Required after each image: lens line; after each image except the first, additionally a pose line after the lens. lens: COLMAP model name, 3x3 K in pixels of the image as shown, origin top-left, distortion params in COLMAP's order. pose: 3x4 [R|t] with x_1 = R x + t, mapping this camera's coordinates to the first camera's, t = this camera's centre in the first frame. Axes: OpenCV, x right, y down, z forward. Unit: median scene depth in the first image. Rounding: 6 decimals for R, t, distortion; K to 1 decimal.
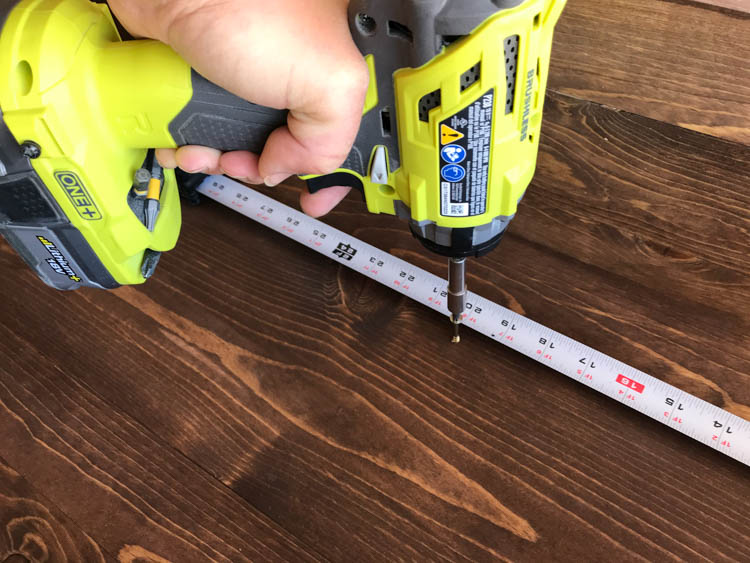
lens RADIAL K [[604.8, 0, 375.0], [0, 604.8, 281.5], [0, 0, 1]] dist [0.007962, -0.002594]
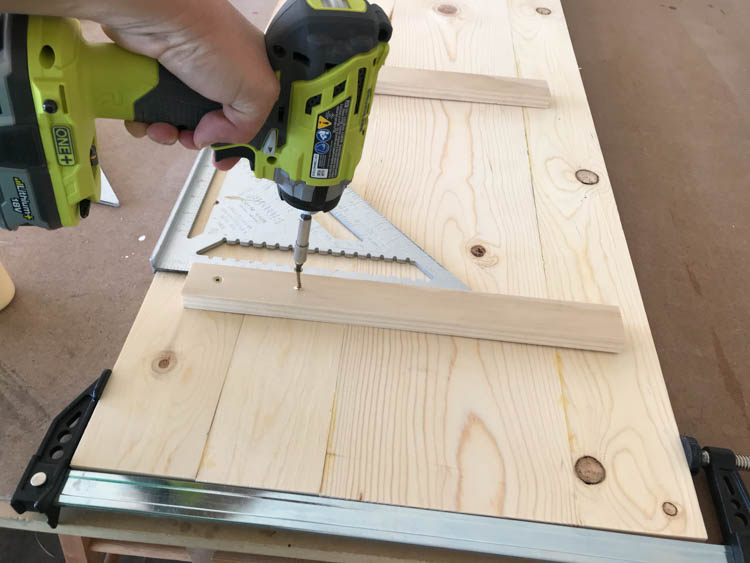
lens RADIAL K [[604.8, 0, 375.0], [0, 604.8, 281.5], [0, 0, 1]] dist [0.007962, -0.002594]
pose [[0.918356, -0.018415, 0.395326, -0.408041], [0.049640, 0.996388, -0.068902, 0.312675], [-0.392629, 0.082901, 0.915953, -0.547017]]
